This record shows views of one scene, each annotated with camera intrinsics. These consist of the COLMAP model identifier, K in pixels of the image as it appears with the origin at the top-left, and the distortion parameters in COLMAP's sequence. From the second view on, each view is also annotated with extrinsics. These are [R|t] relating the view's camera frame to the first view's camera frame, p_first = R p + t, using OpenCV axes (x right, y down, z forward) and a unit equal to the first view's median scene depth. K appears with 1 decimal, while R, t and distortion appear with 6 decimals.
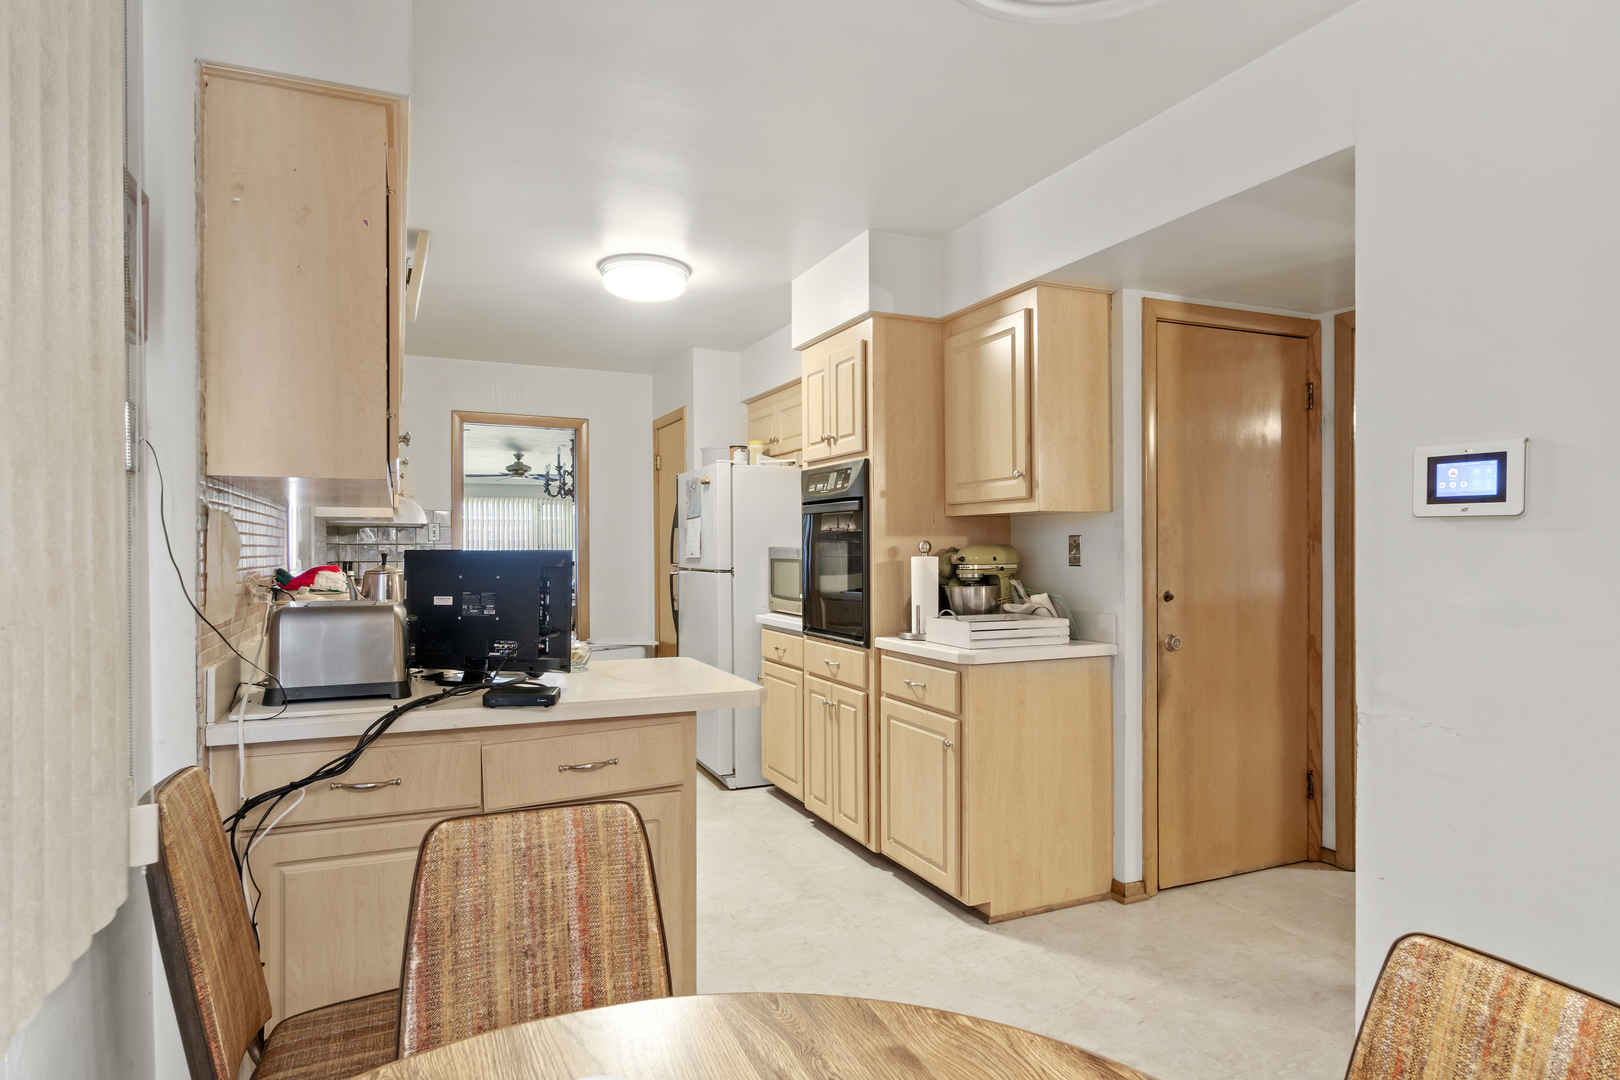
lens RADIAL K [[911.5, 0, 810.0], [0, 911.5, 540.0], [0, 0, 1]] dist [0.000079, -0.000303]
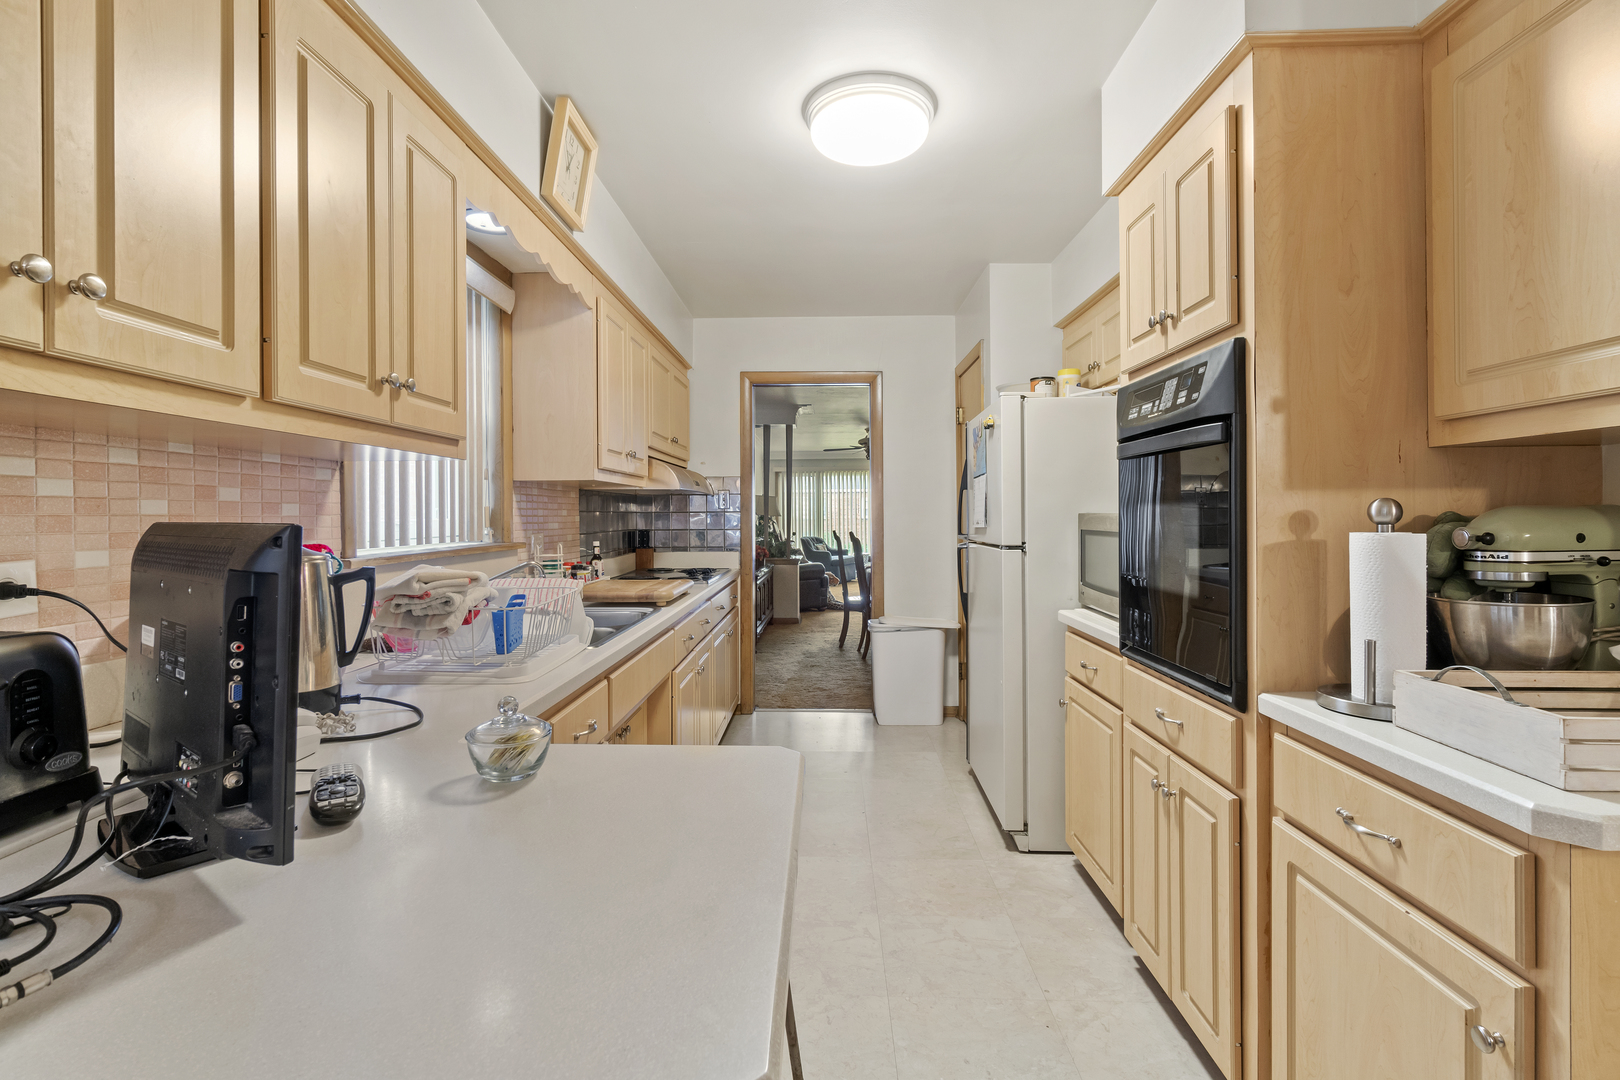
lens RADIAL K [[761.5, 0, 808.2], [0, 761.5, 520.9], [0, 0, 1]] dist [-0.003510, 0.000086]
pose [[0.899056, 0.000494, -0.437834, 0.031259], [0.006822, 0.999862, 0.015138, 0.004373], [0.437781, -0.016597, 0.898929, 0.508606]]
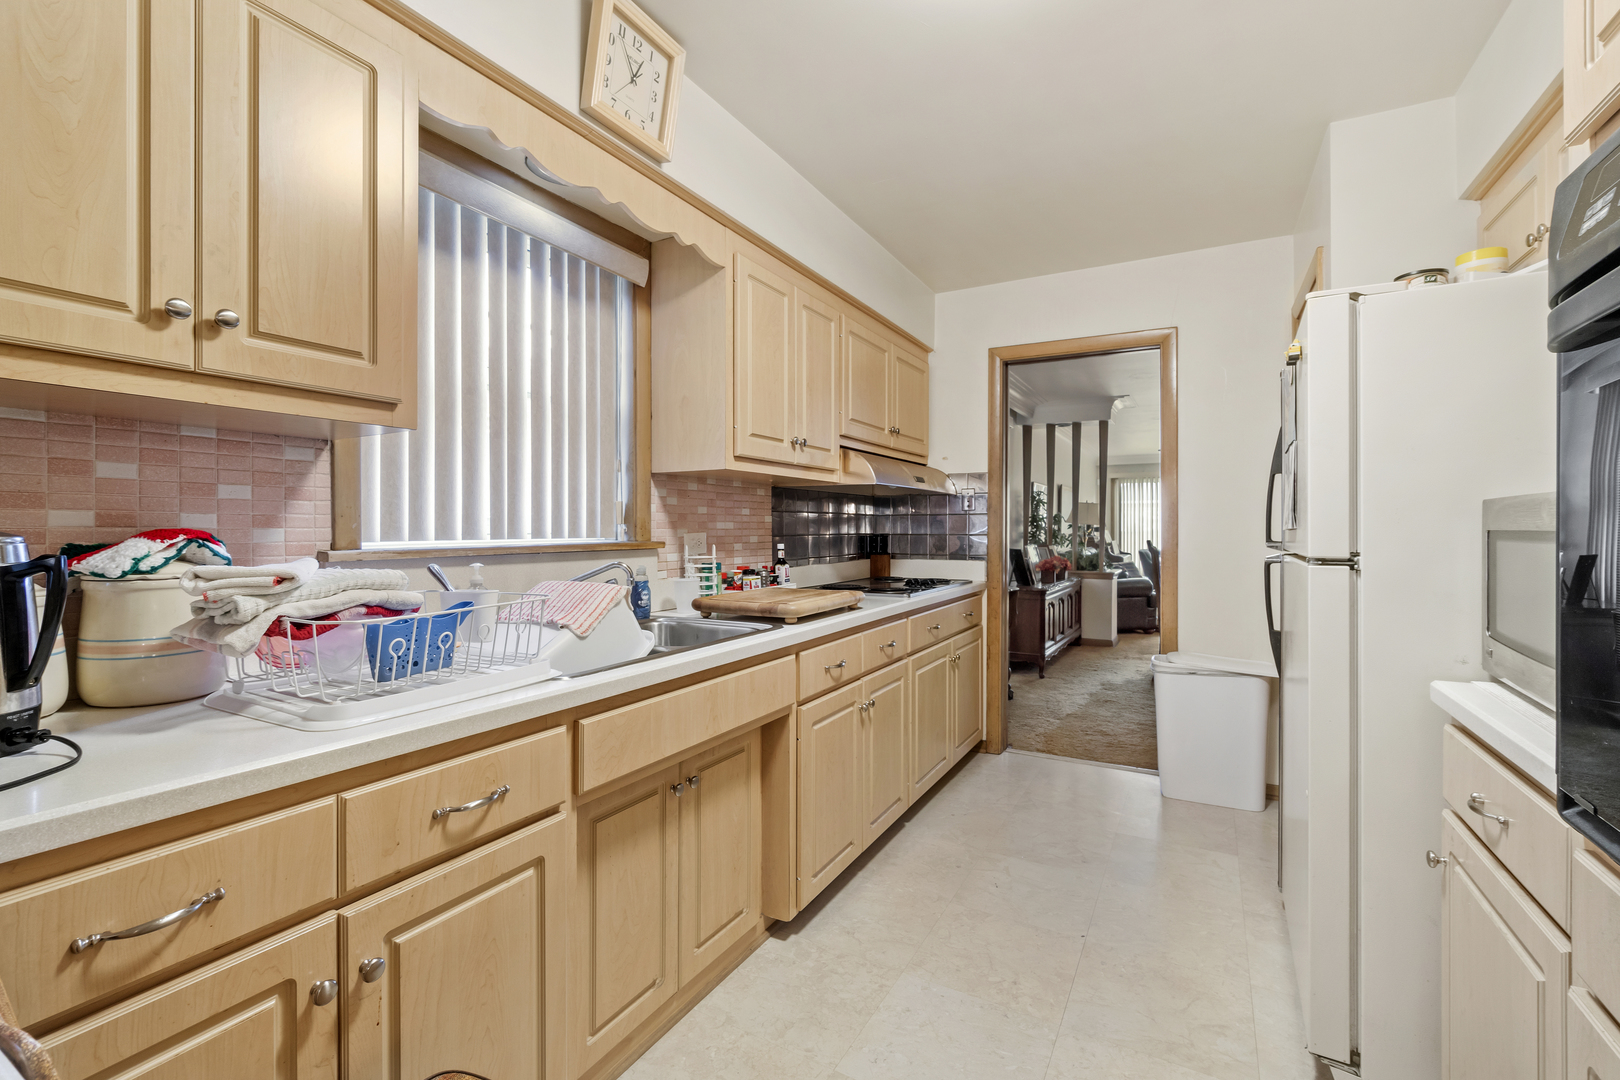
lens RADIAL K [[709.2, 0, 803.0], [0, 709.2, 531.6], [0, 0, 1]] dist [-0.002608, -0.001096]
pose [[0.588431, 0.005252, -0.808530, 0.030807], [0.005437, 0.999931, 0.010452, 0.021224], [0.808529, -0.010546, 0.588362, 0.807466]]
